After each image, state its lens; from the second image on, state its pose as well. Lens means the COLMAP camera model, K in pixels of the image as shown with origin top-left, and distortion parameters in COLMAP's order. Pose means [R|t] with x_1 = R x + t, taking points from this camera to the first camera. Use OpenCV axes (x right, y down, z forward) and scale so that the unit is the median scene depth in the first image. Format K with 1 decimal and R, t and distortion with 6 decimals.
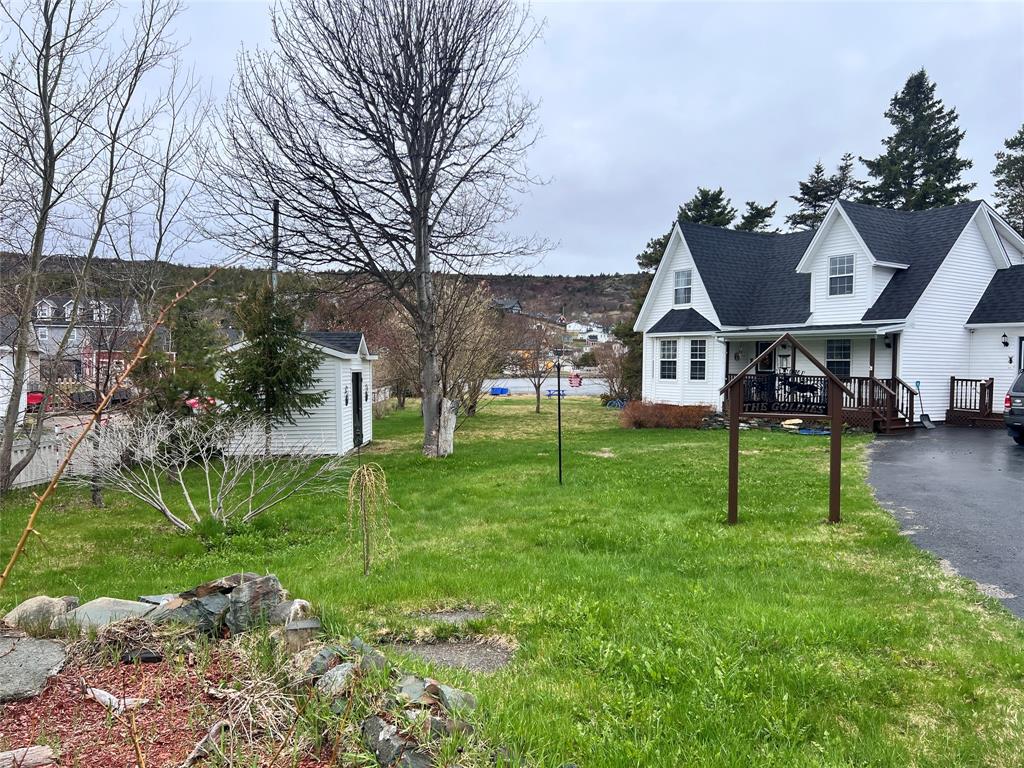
lens RADIAL K [[766.3, 0, 507.9], [0, 766.3, 385.3], [0, 0, 1]] dist [0.027205, -0.010013]
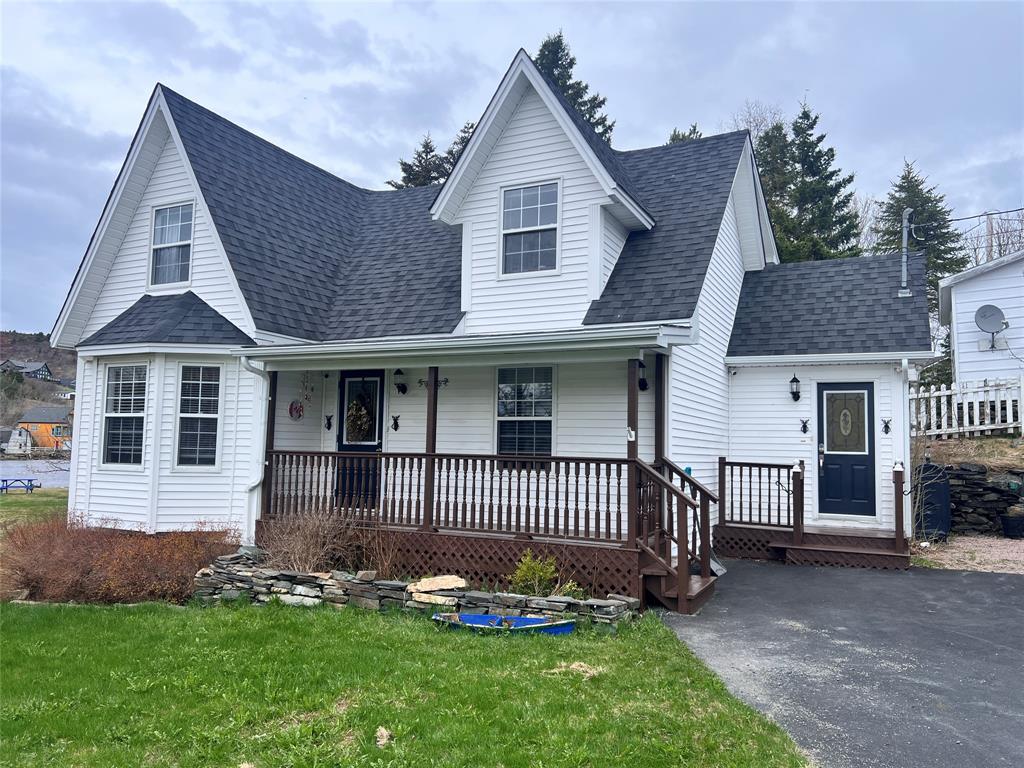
lens RADIAL K [[766.3, 0, 507.8], [0, 766.3, 386.3], [0, 0, 1]] dist [0.027205, -0.010013]
pose [[0.856769, 0.047688, 0.513491, 0.183219], [0.005372, 0.994836, -0.101354, -0.006778], [-0.515673, 0.089596, 0.852088, 0.586095]]
